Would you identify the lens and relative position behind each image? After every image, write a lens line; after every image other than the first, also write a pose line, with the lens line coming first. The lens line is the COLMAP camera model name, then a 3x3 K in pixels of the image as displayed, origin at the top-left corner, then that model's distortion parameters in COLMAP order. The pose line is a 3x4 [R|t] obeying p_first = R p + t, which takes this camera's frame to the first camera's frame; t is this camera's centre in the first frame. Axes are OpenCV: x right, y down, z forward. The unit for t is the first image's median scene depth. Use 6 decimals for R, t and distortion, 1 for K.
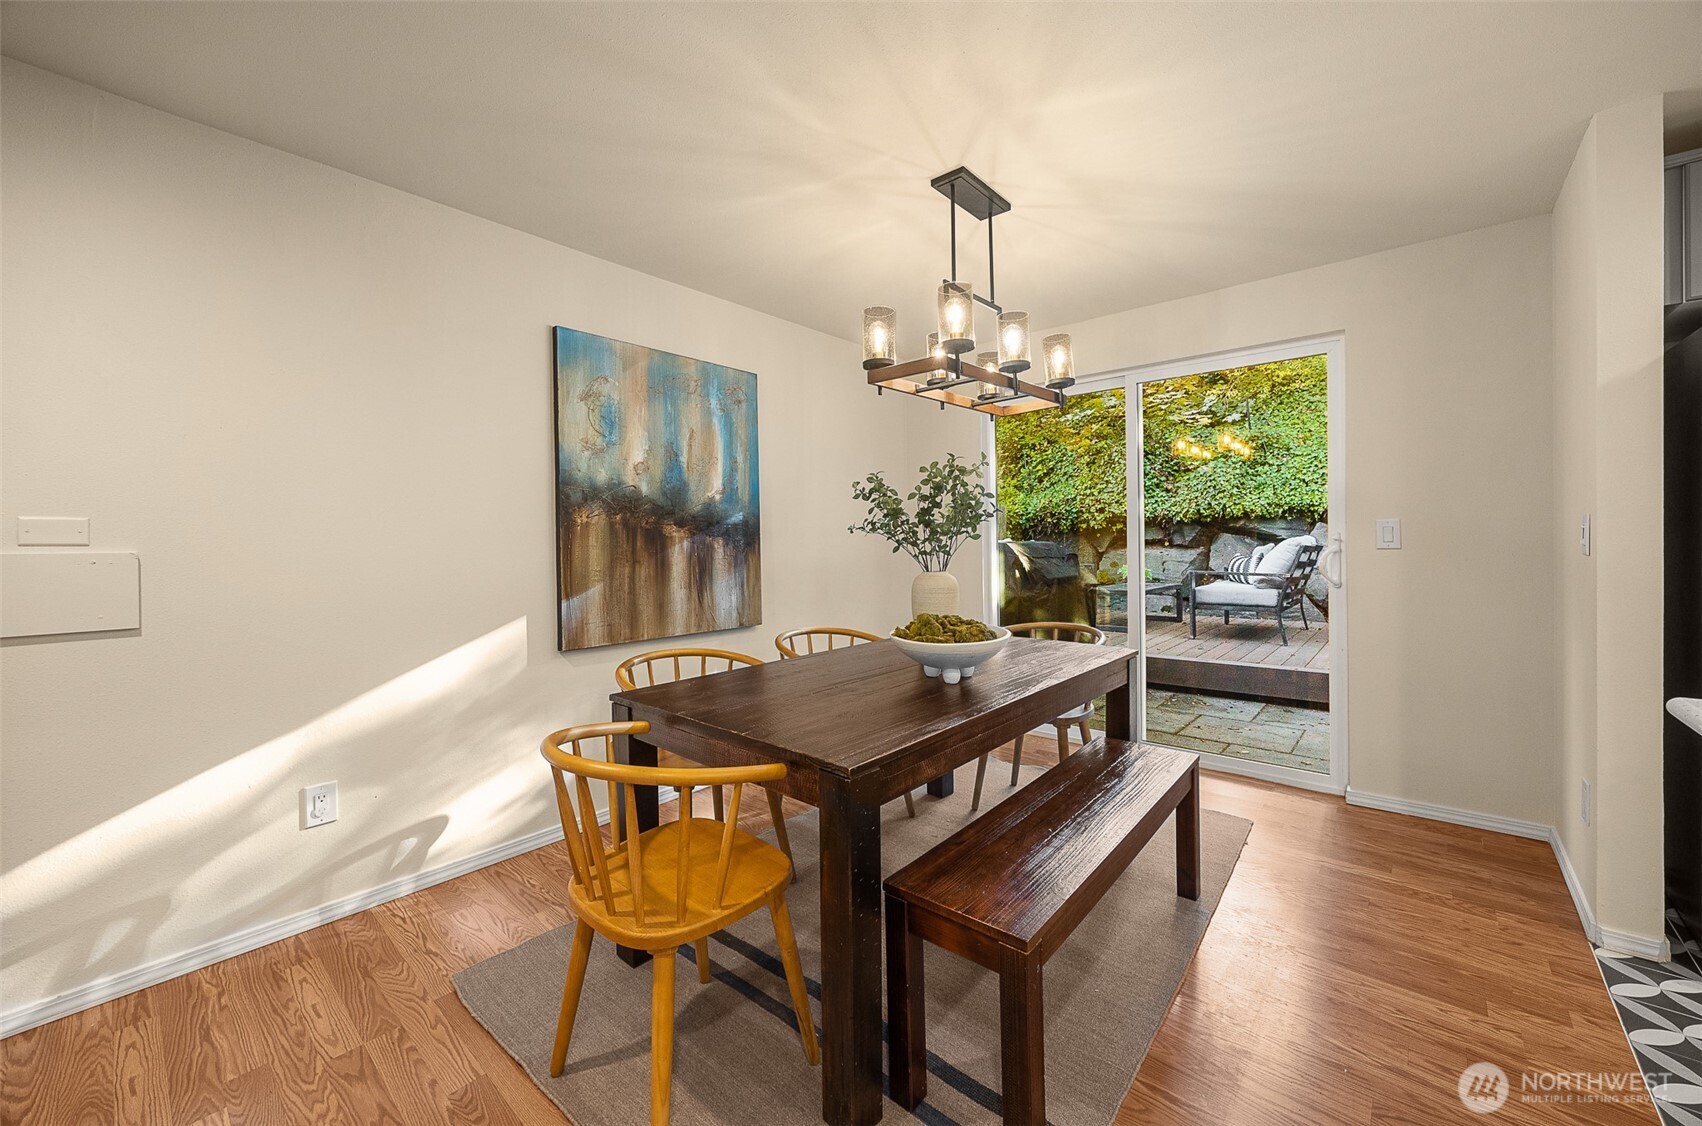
lens RADIAL K [[648.9, 0, 839.7], [0, 648.9, 557.6], [0, 0, 1]] dist [-0.003080, -0.000400]
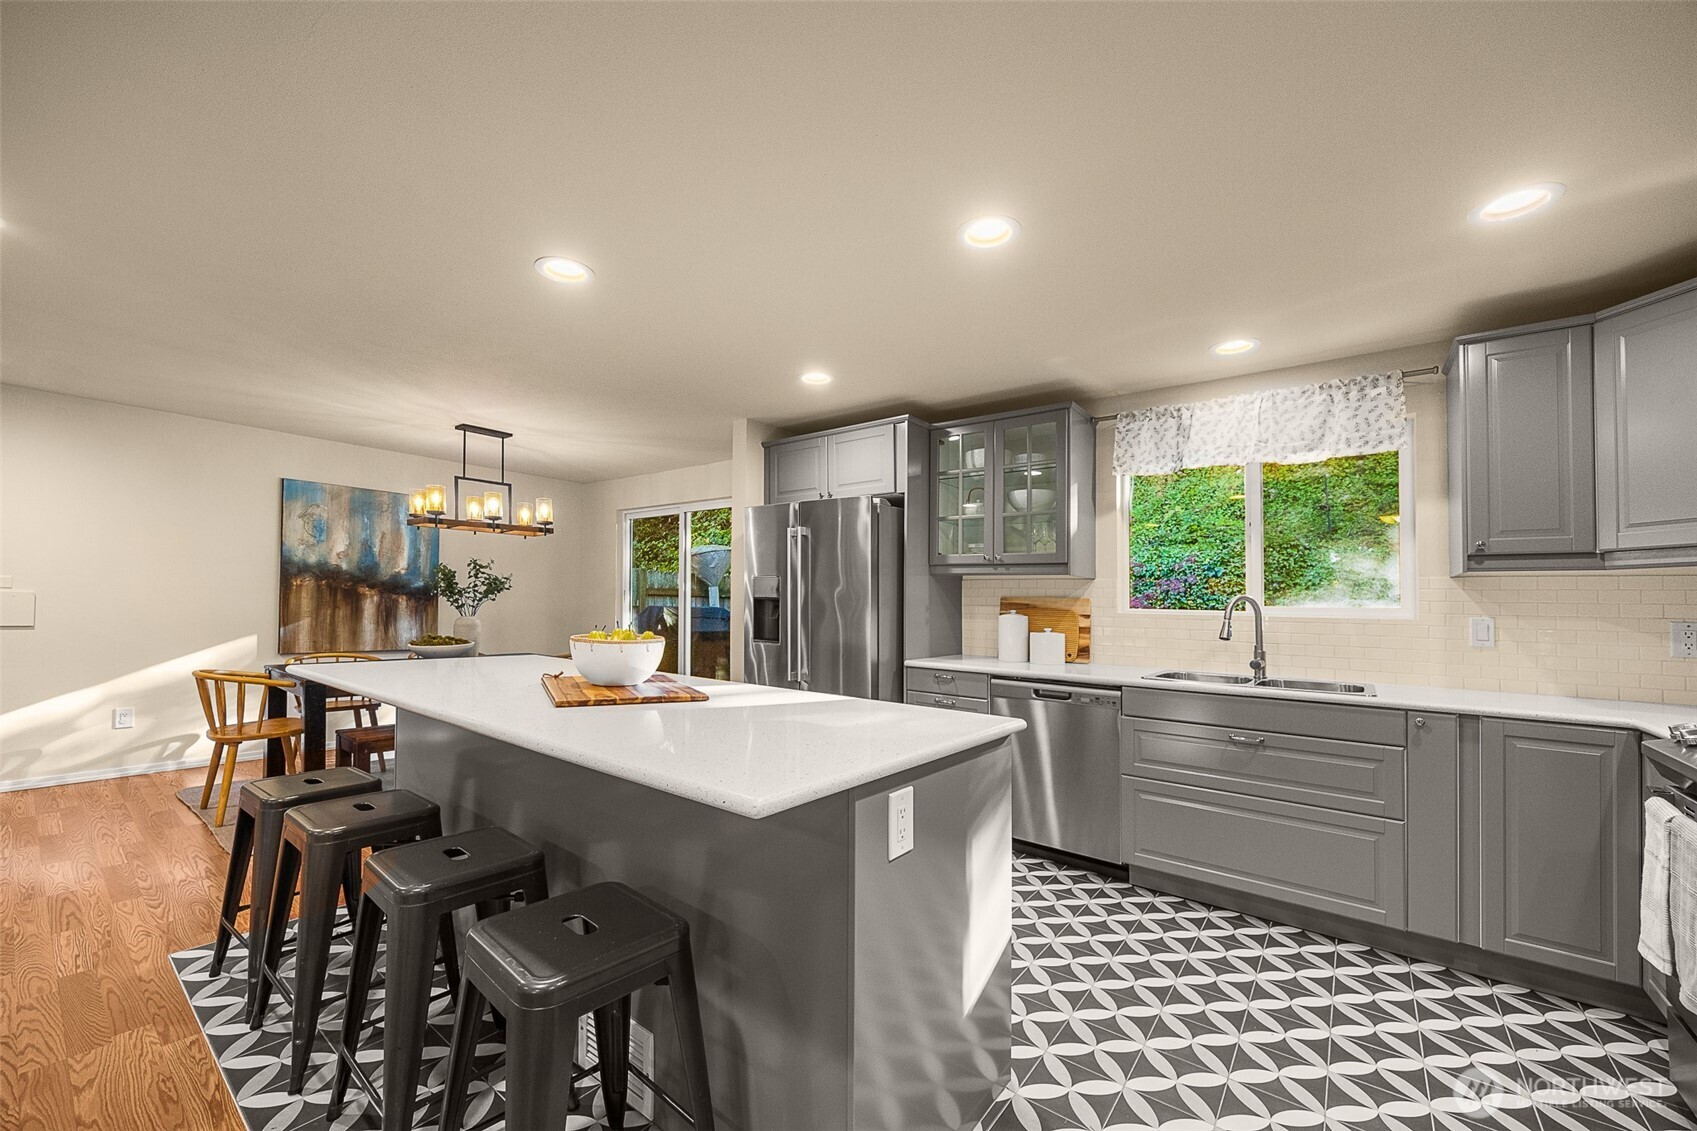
lens RADIAL K [[647.0, 0, 830.8], [0, 647.0, 609.4], [0, 0, 1]] dist [-0.003080, -0.000400]
pose [[0.997305, 0.033848, 0.065092, 0.948241], [-0.032542, 0.999250, -0.021009, 0.005518], [-0.065754, 0.018834, 0.997658, -0.876247]]
